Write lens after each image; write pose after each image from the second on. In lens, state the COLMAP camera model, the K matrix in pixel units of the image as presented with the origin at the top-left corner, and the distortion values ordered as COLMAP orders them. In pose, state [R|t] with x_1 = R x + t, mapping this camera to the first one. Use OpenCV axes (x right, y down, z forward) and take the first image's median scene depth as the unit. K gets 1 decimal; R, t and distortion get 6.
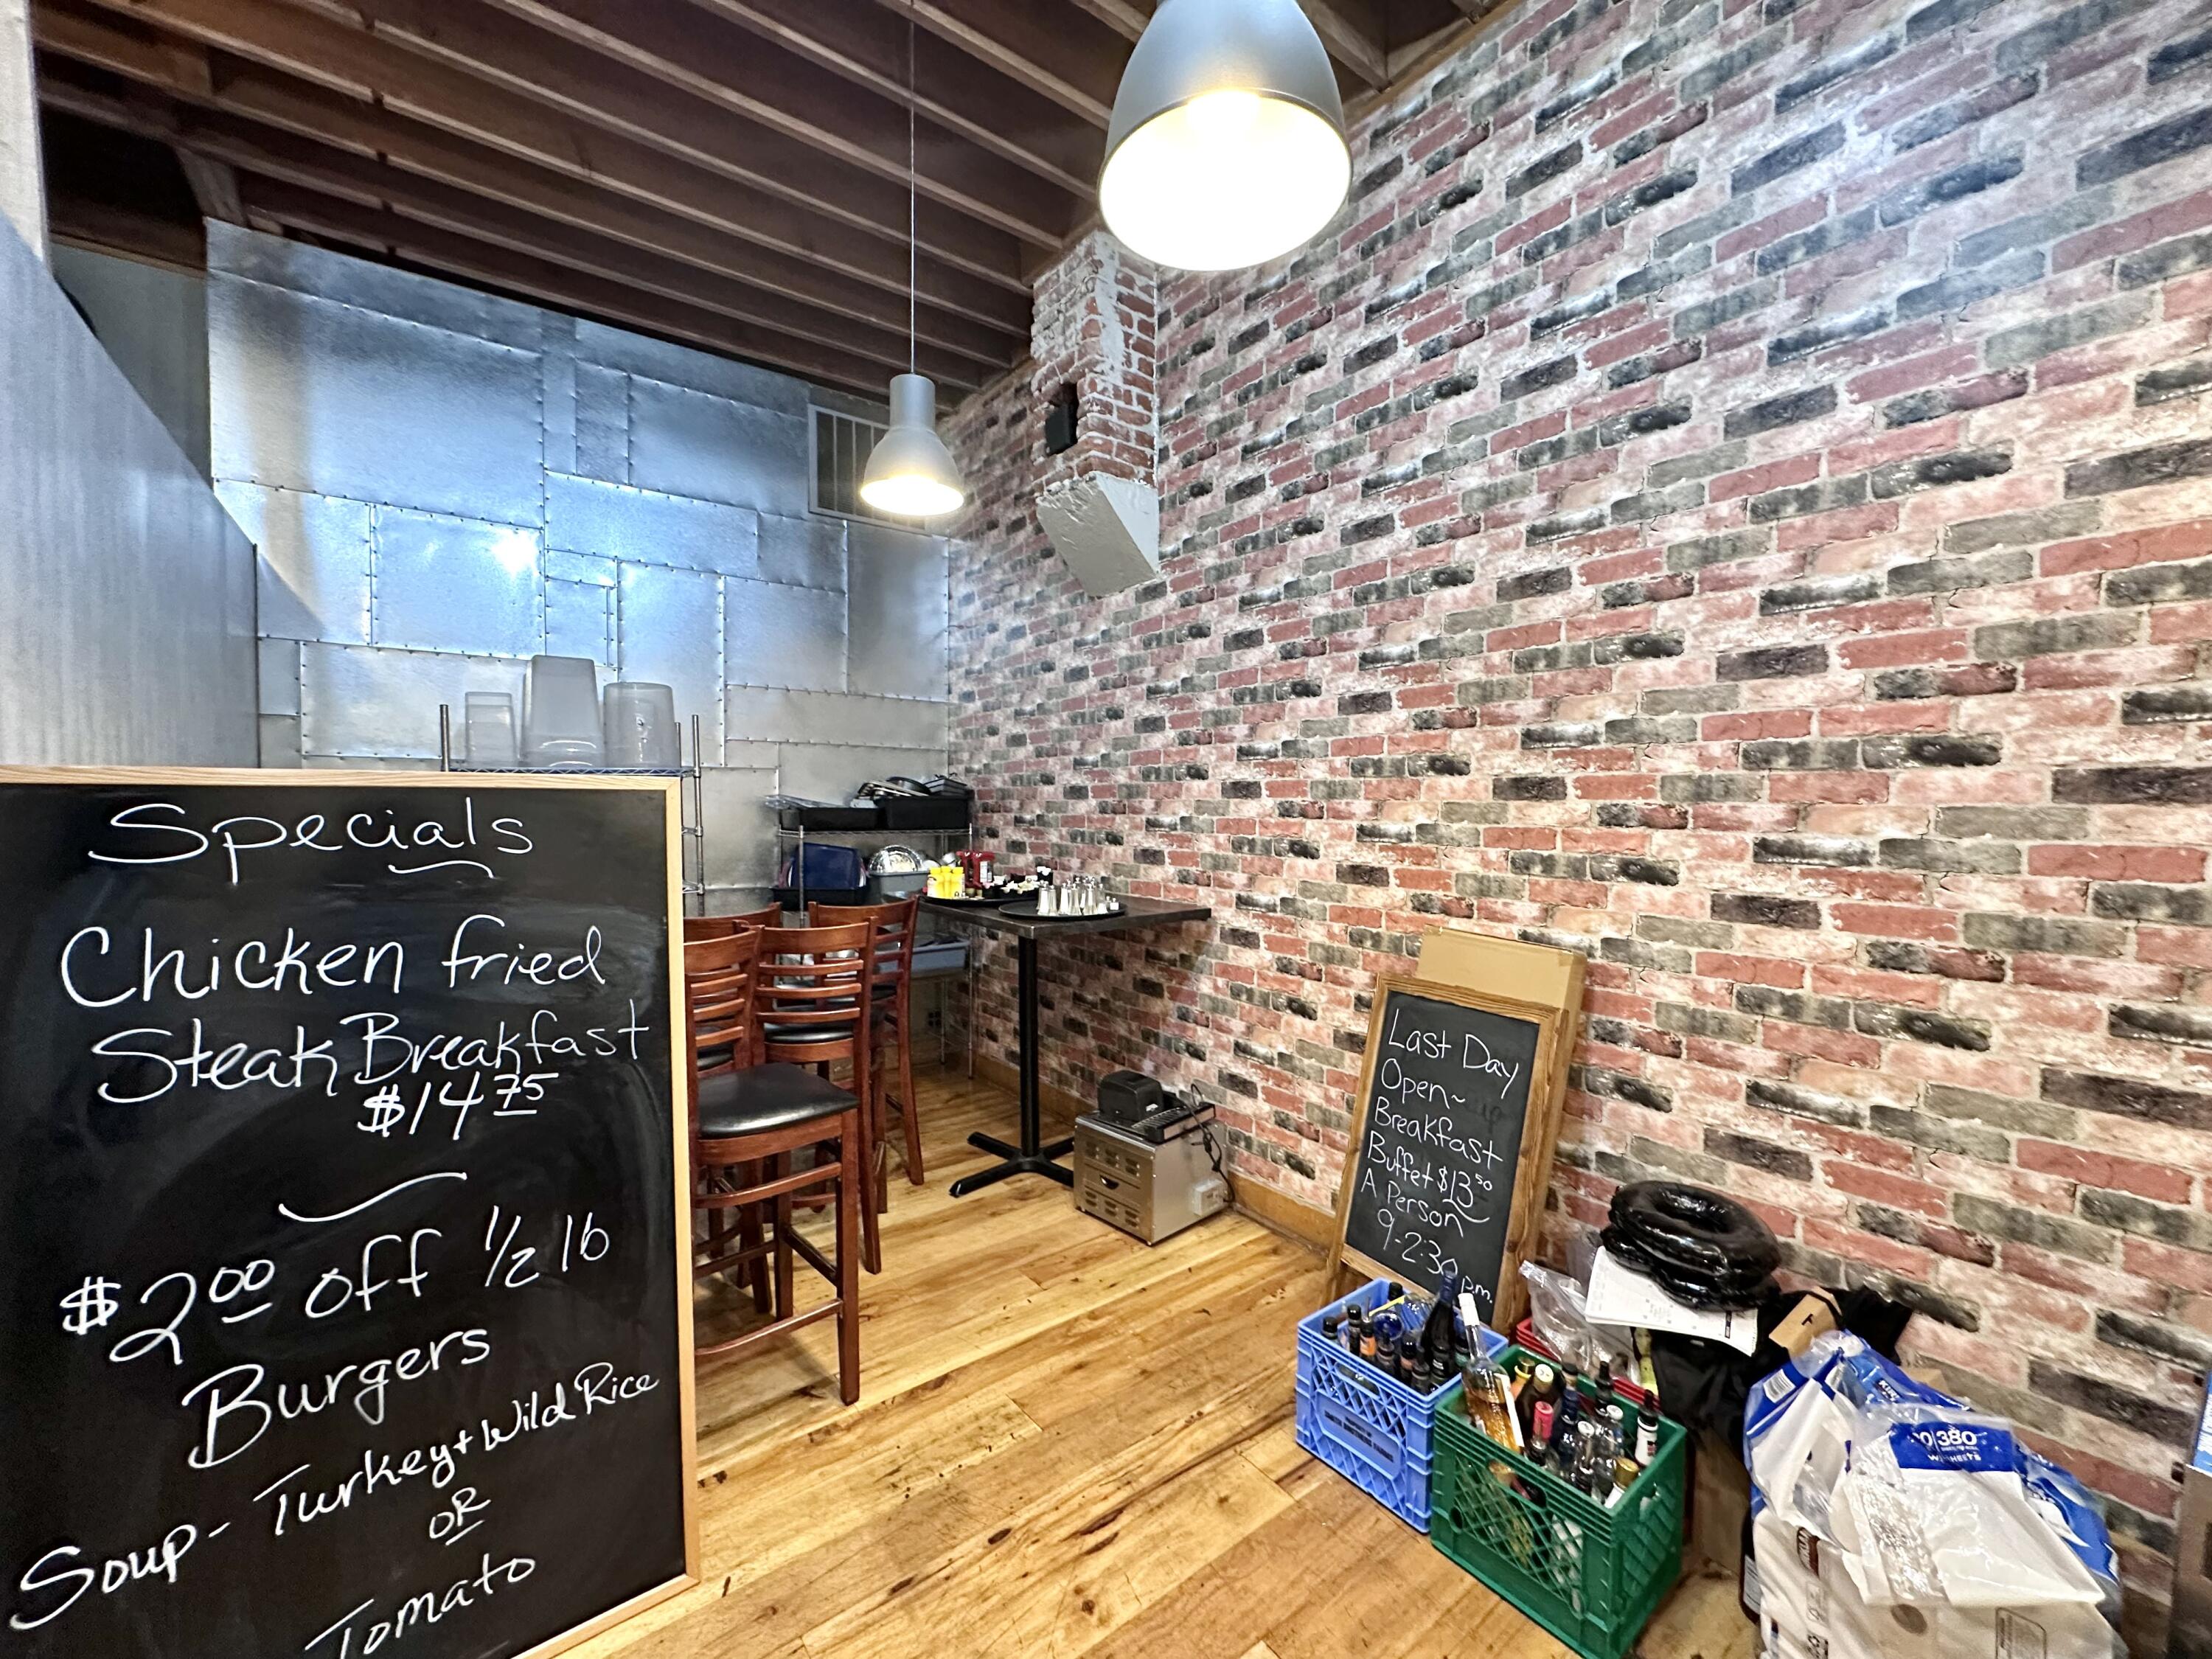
lens RADIAL K [[881.4, 0, 1106.2], [0, 881.4, 825.5], [0, 0, 1]] dist [-0.004580, 0.000169]
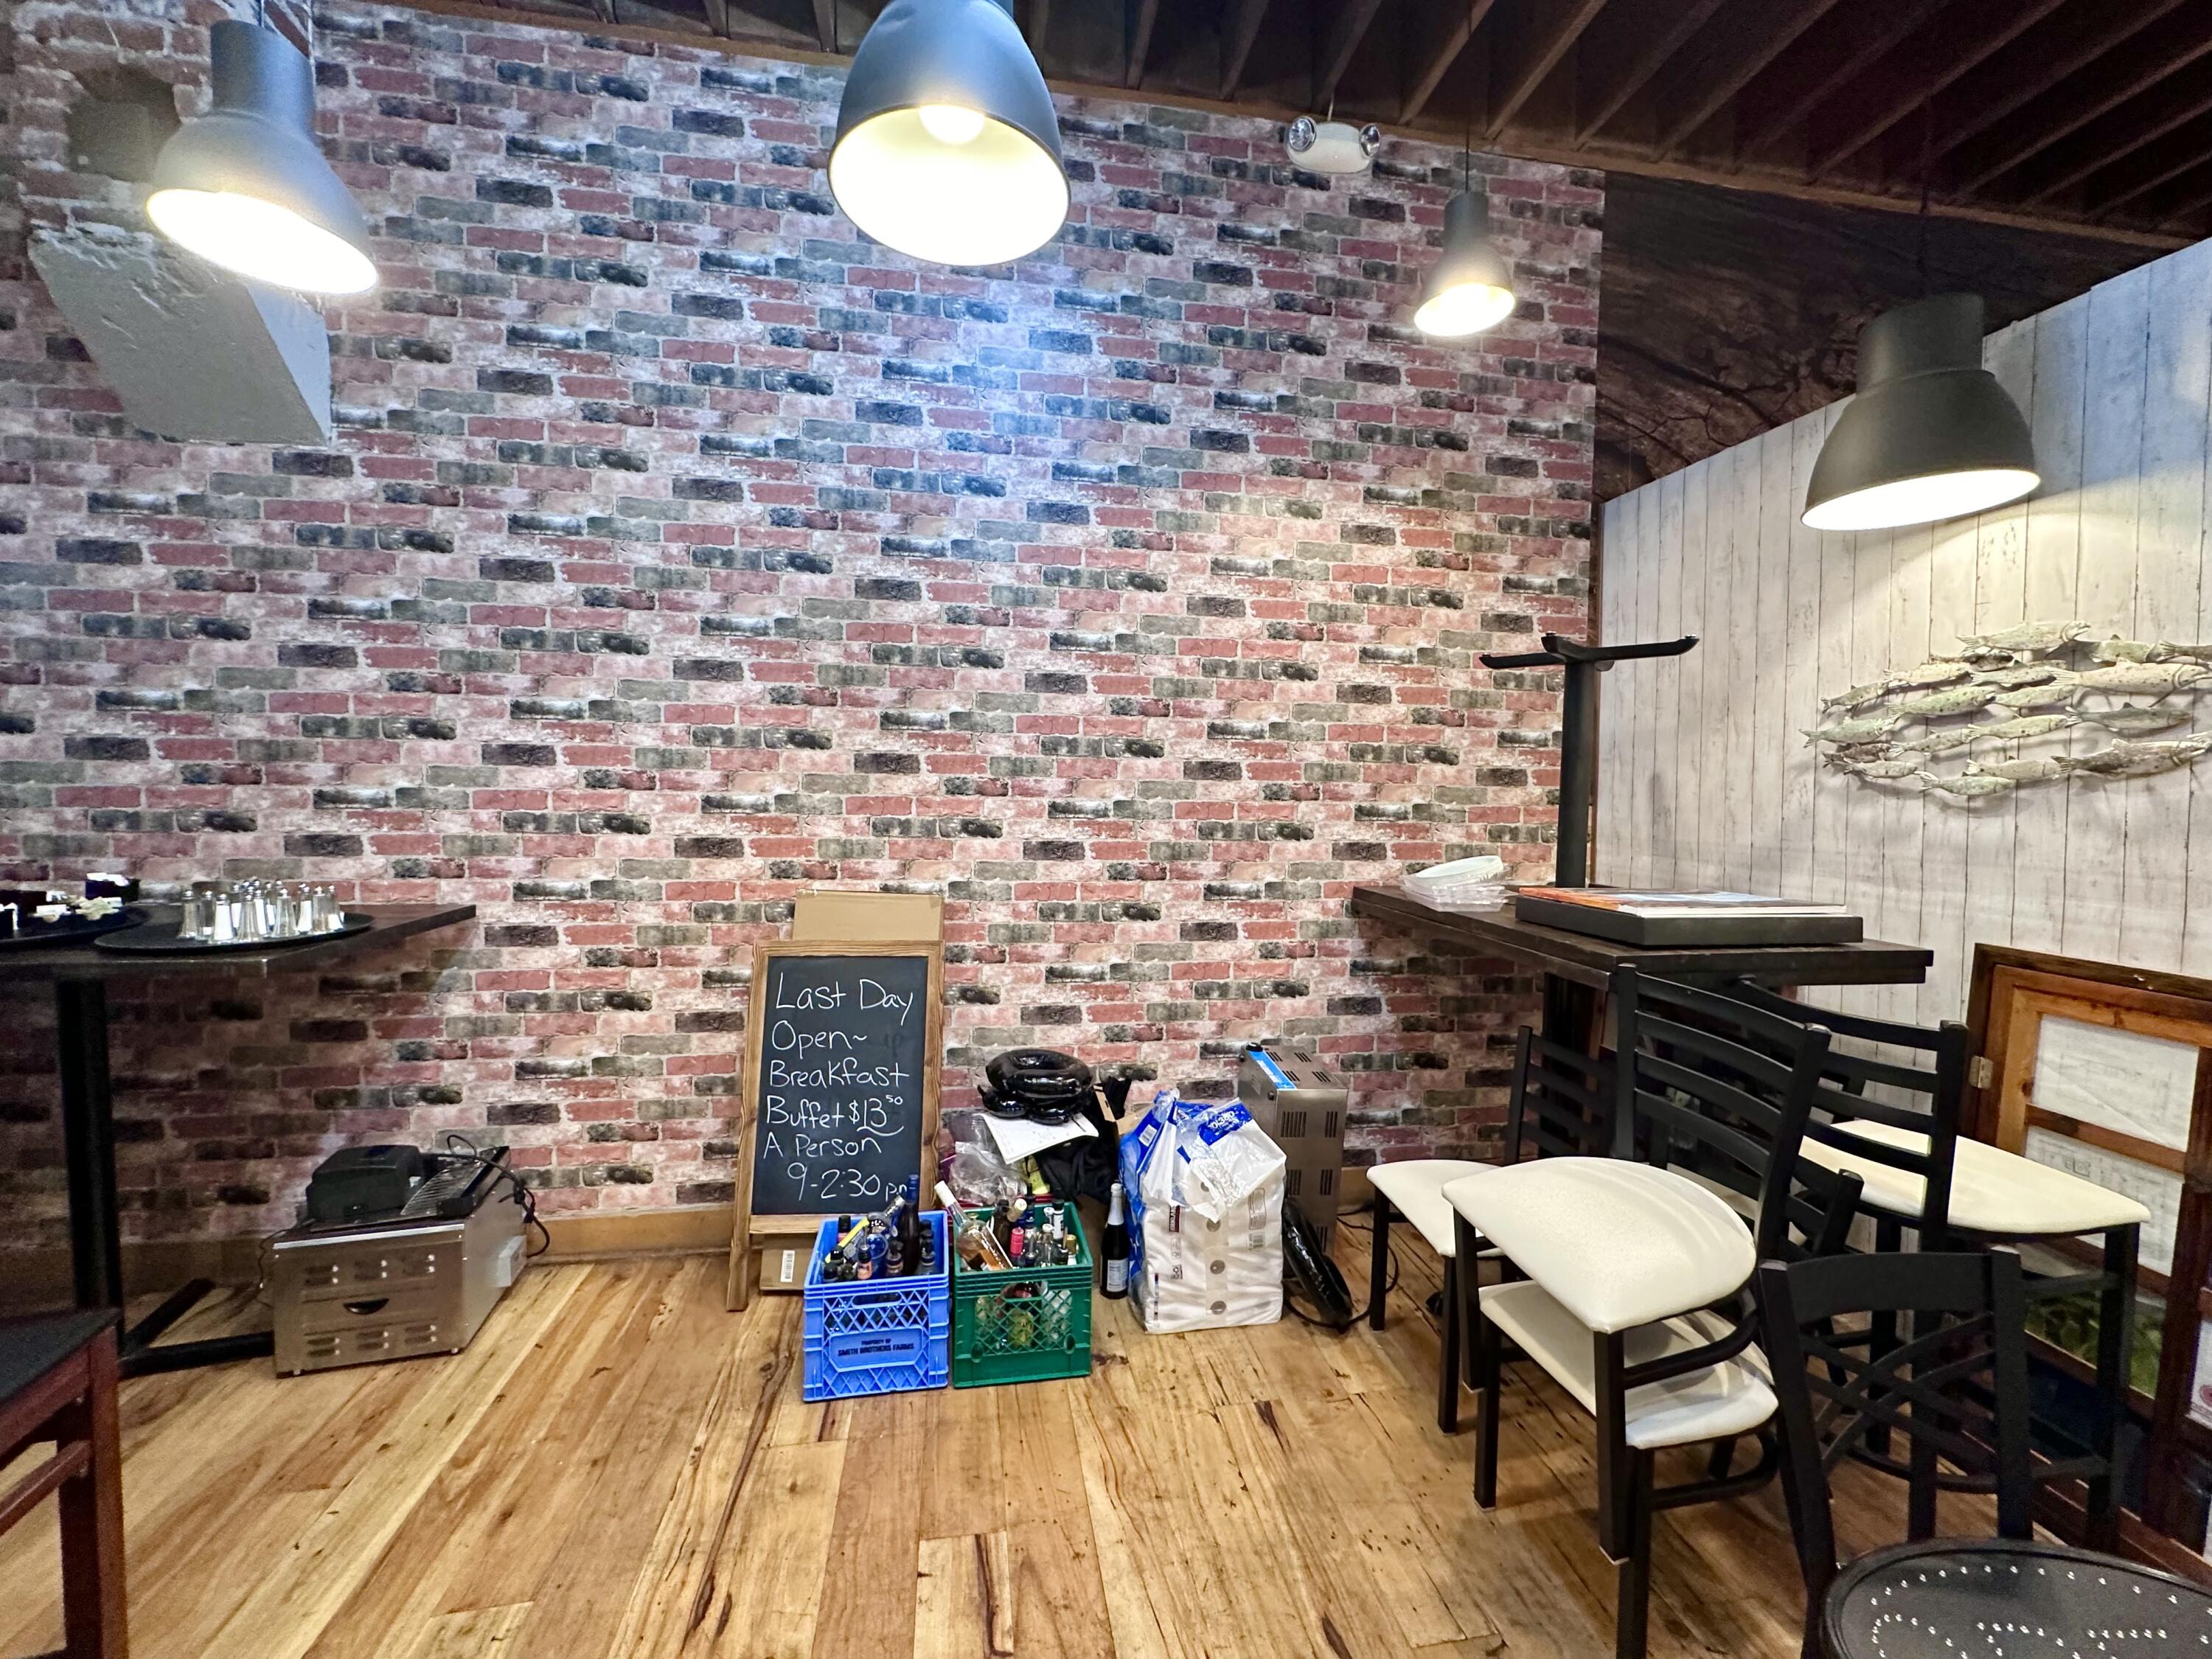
lens RADIAL K [[881.4, 0, 1108.0], [0, 881.4, 822.0], [0, 0, 1]] dist [-0.004580, 0.000169]
pose [[0.461078, -0.036326, 0.886616, -0.438426], [0.010661, 0.999316, 0.035400, -0.001984], [-0.887296, -0.006870, 0.461150, 0.197022]]
